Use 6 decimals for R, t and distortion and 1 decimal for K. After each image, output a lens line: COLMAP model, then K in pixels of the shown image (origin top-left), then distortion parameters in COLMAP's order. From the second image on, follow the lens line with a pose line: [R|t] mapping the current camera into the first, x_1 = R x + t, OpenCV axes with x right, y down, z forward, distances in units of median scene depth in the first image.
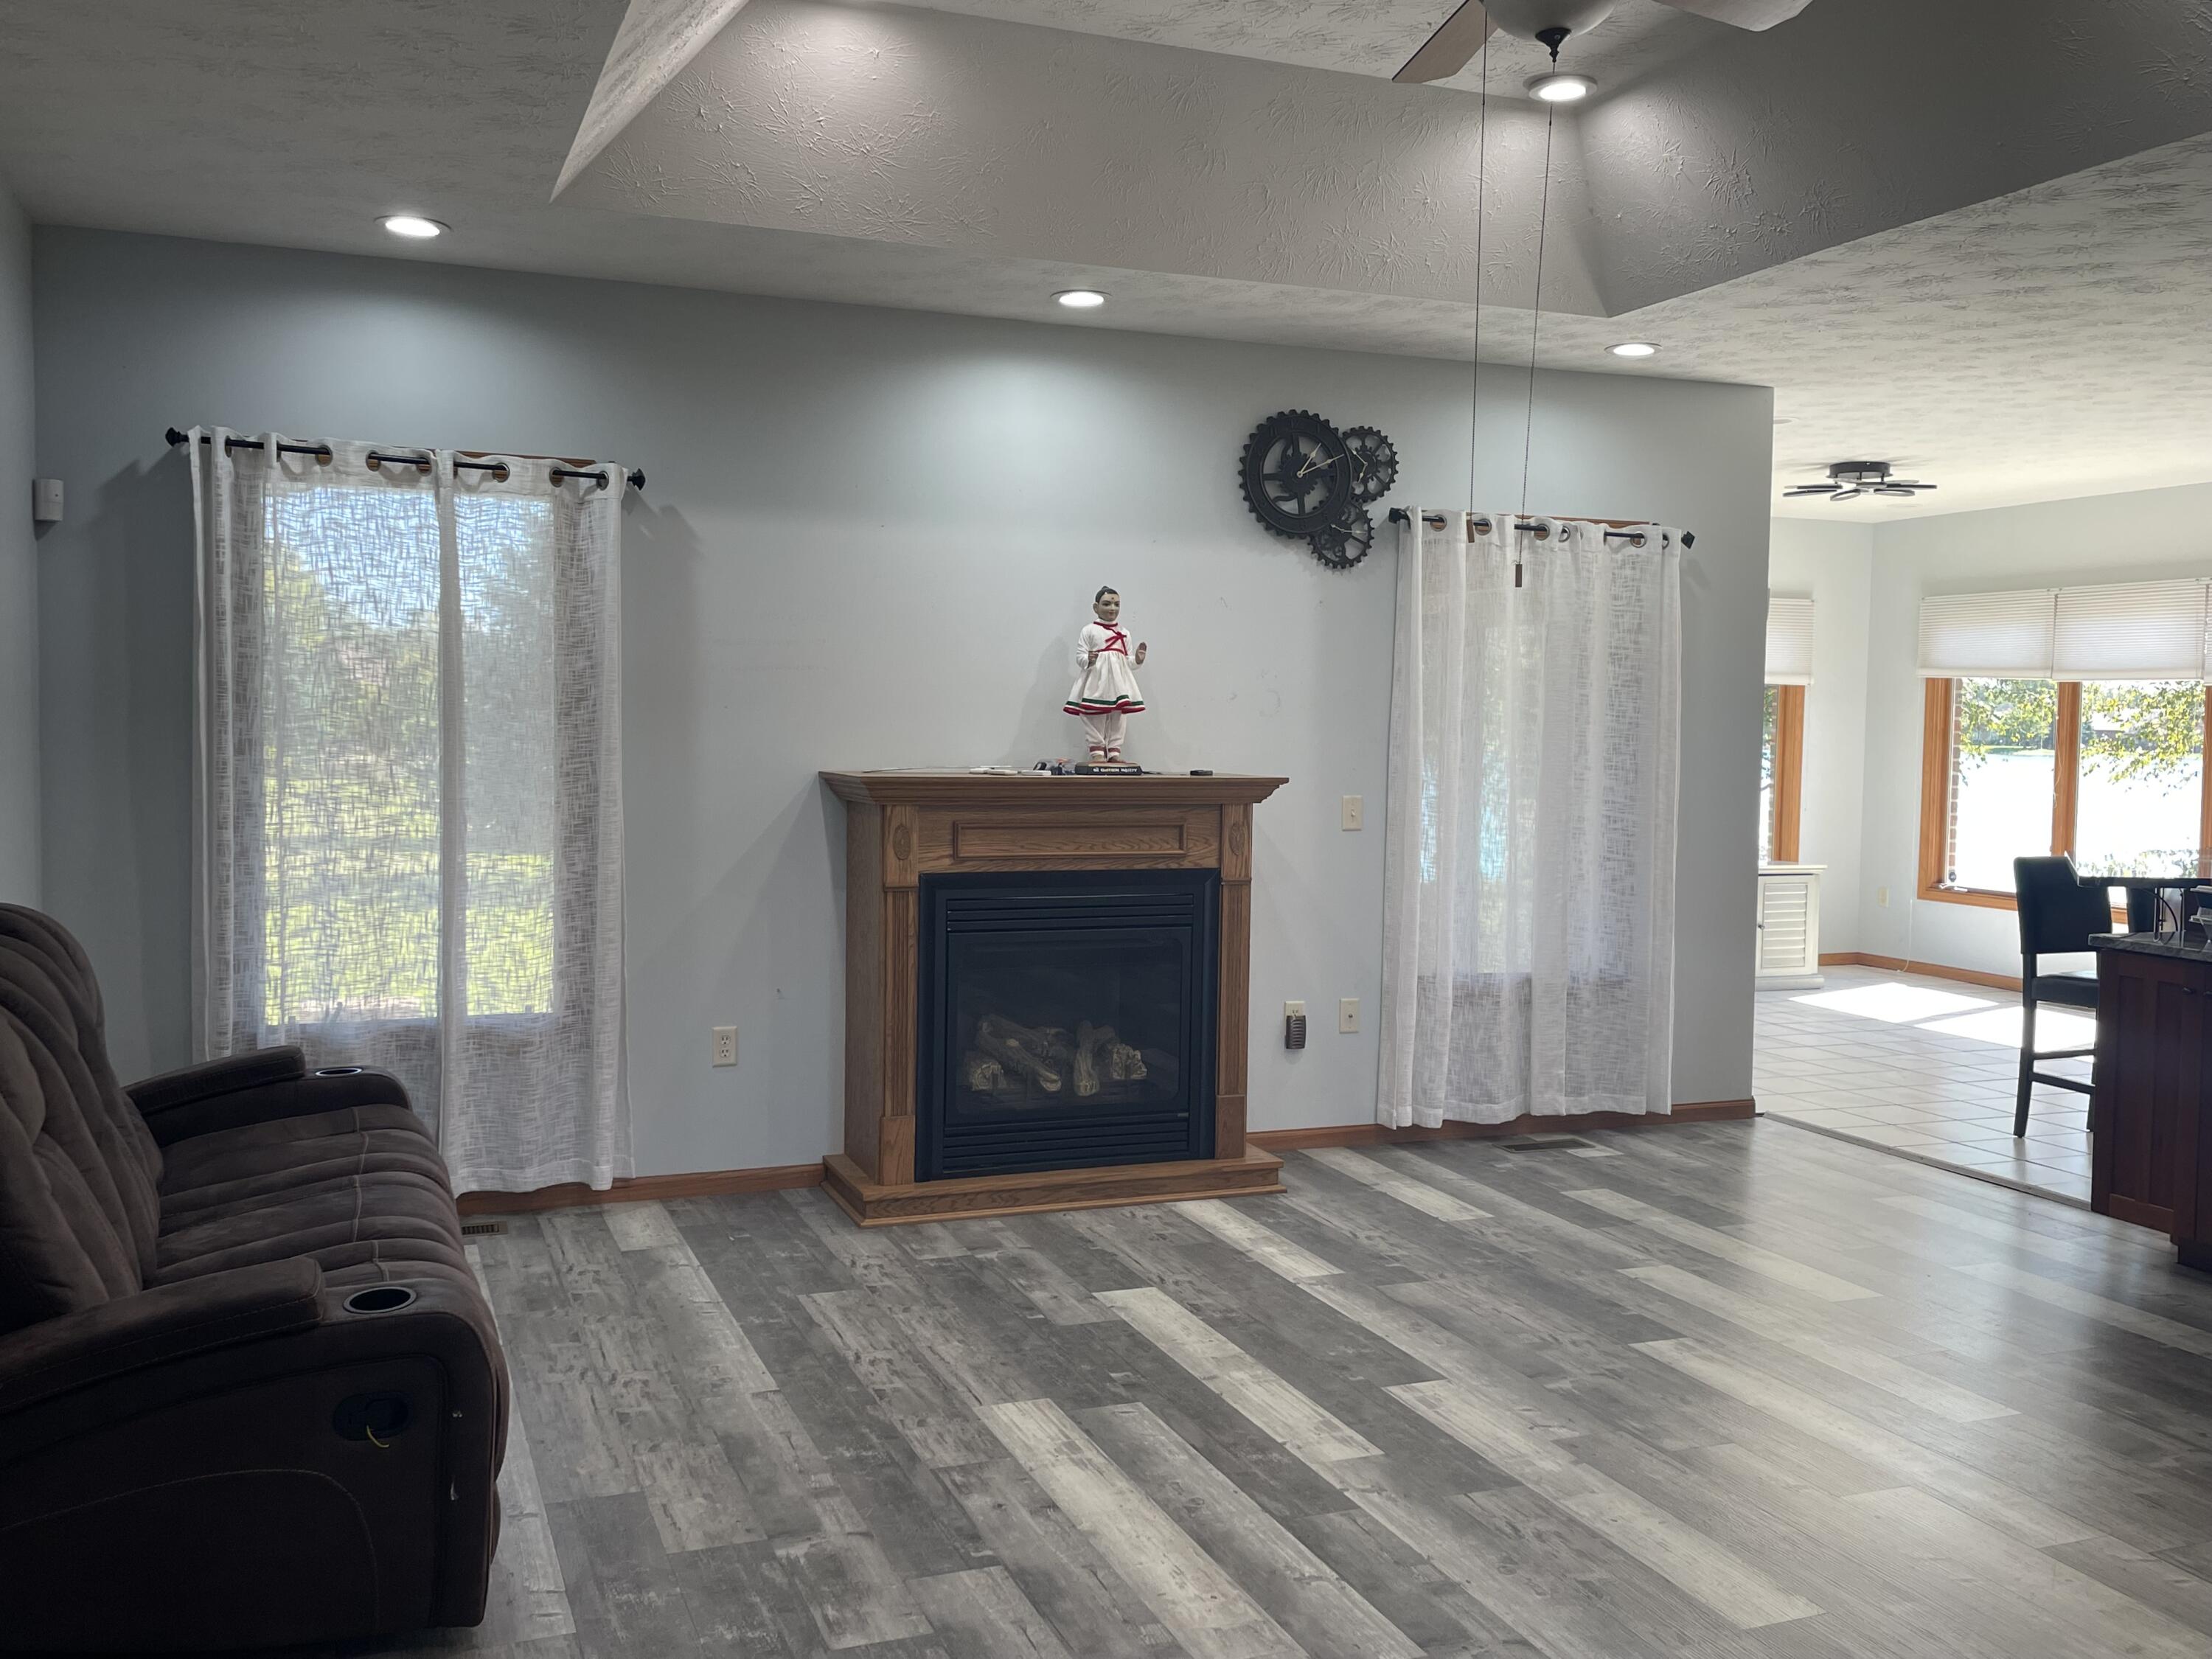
lens RADIAL K [[1959.7, 0, 1106.0], [0, 1959.7, 829.5], [0, 0, 1]] dist [0.111810, -0.207425]
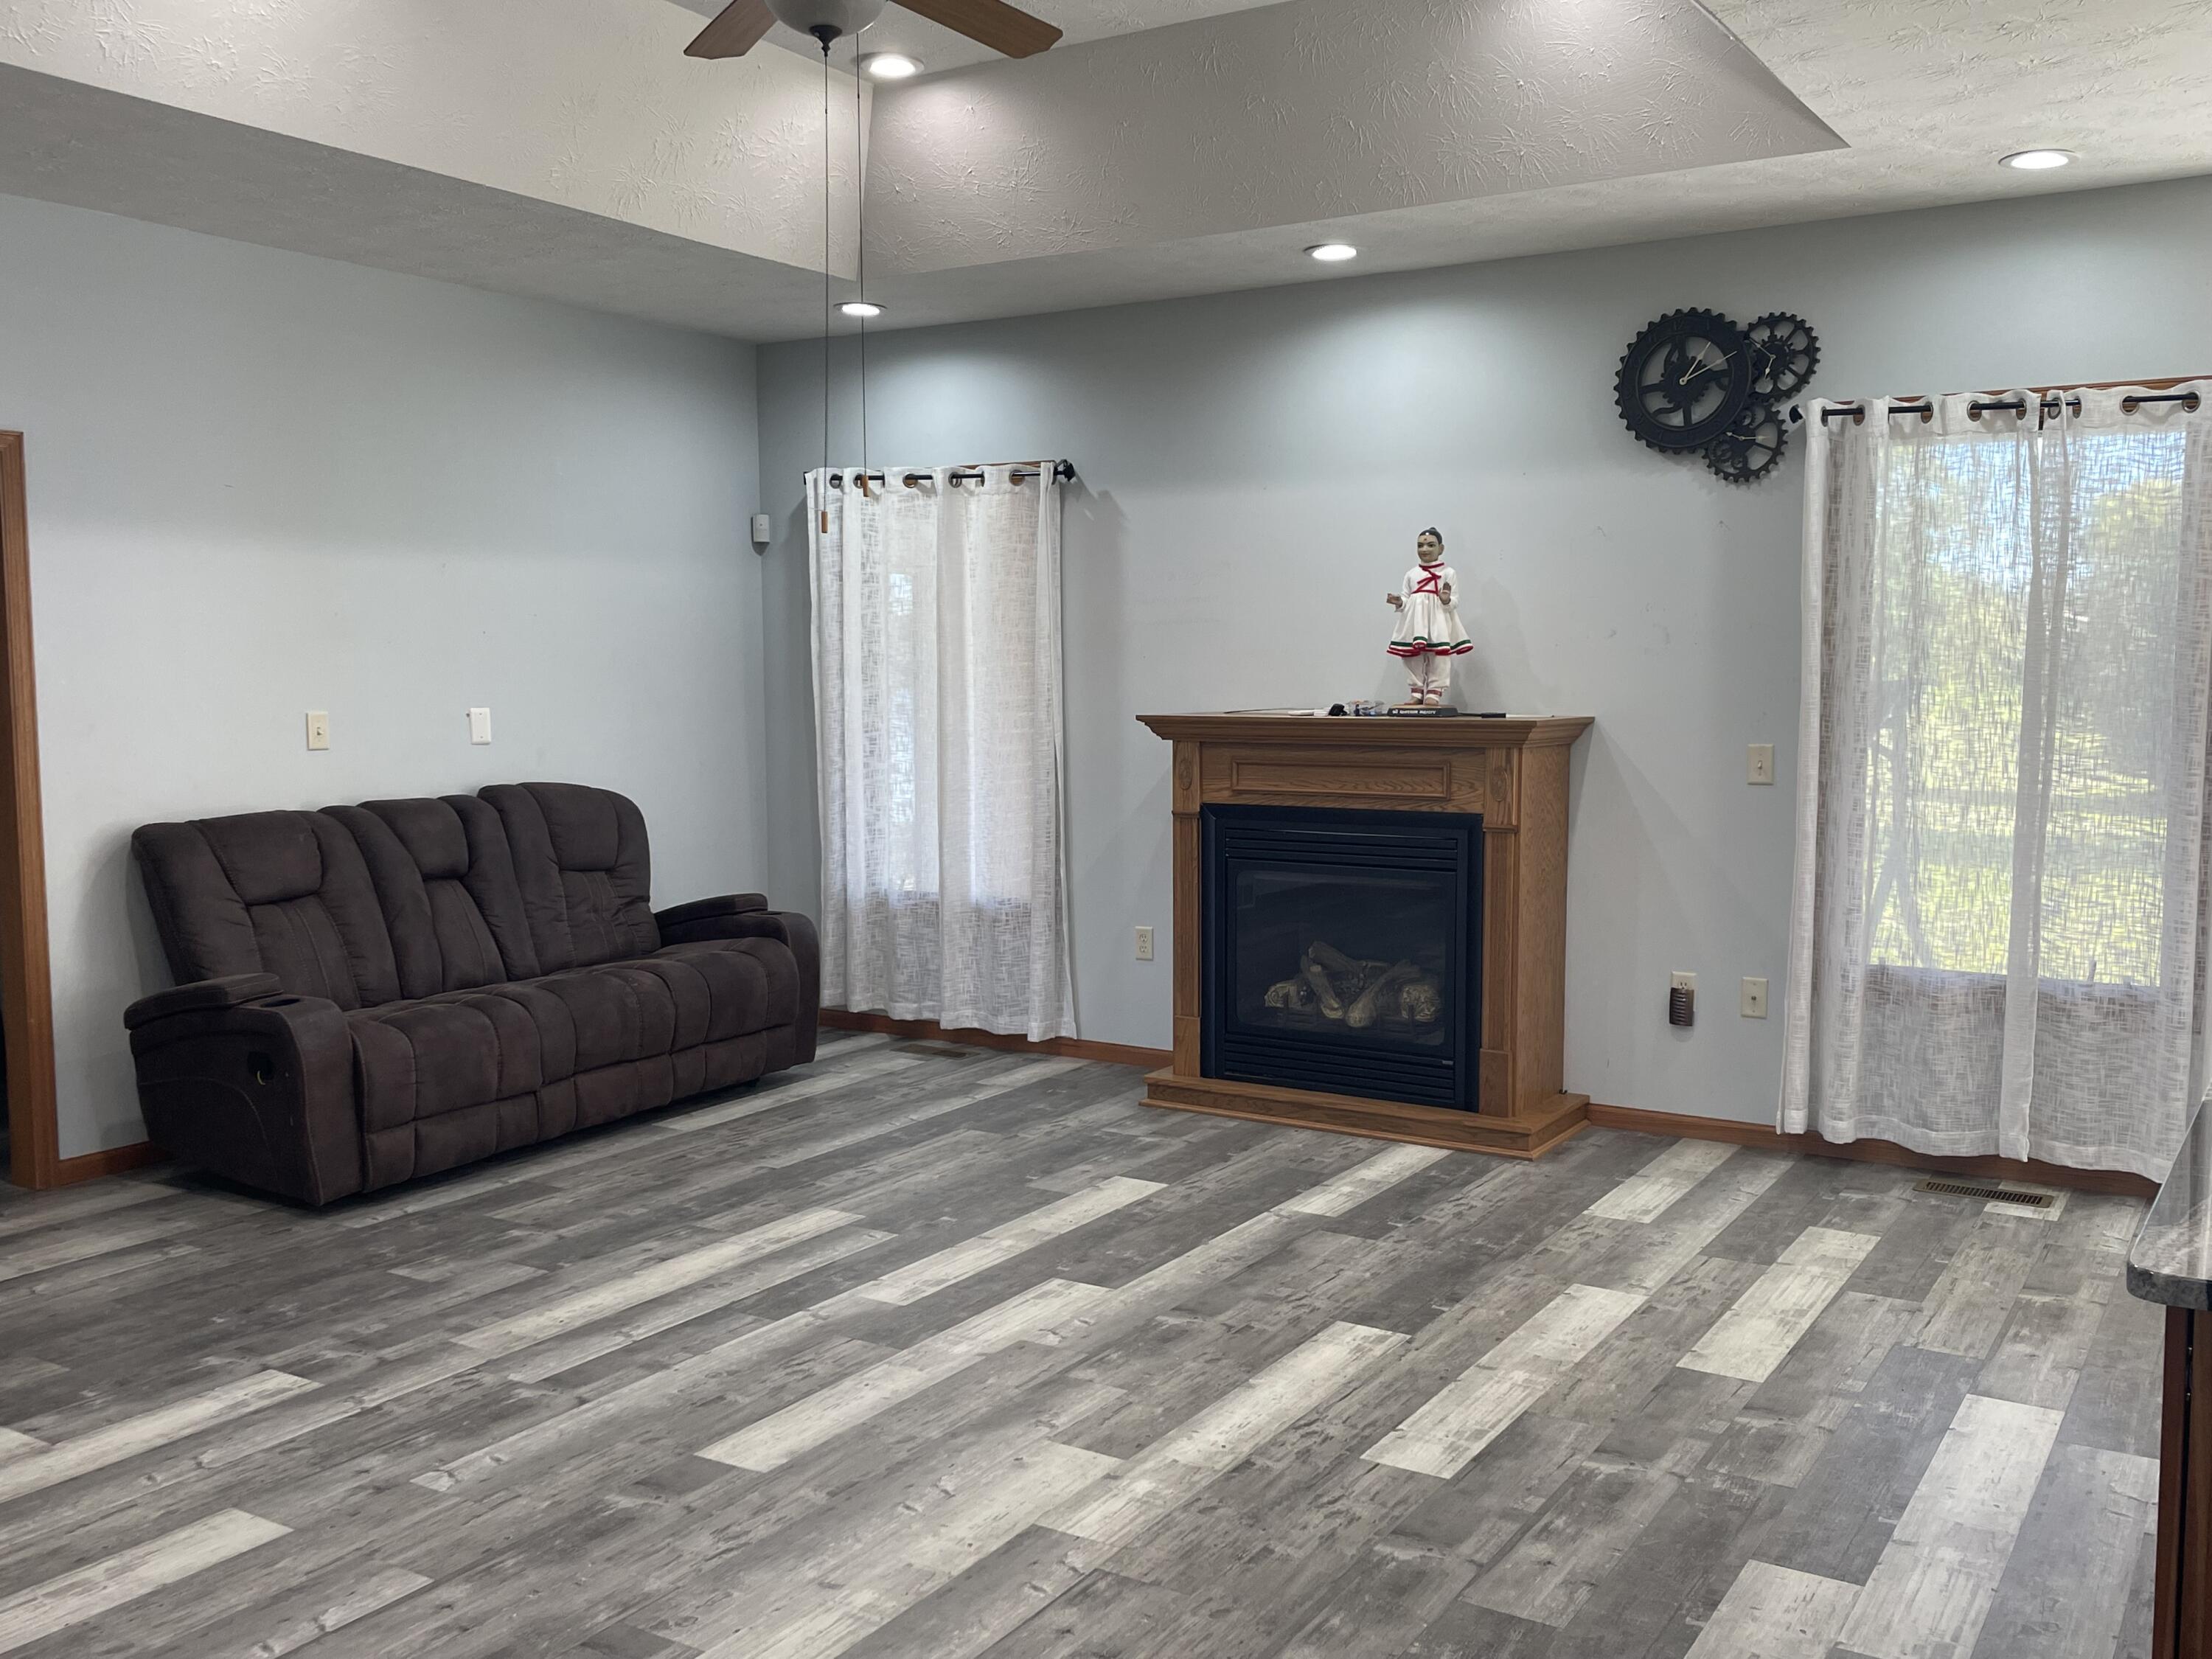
lens RADIAL K [[1945.9, 0, 1106.4], [0, 1945.9, 845.3], [0, 0, 1]] dist [0.115680, -0.201416]
pose [[0.593951, 0.059942, -0.802265, 0.834548], [-0.035472, 0.998202, 0.048320, -0.005623], [0.803719, -0.000242, 0.595009, 0.322250]]
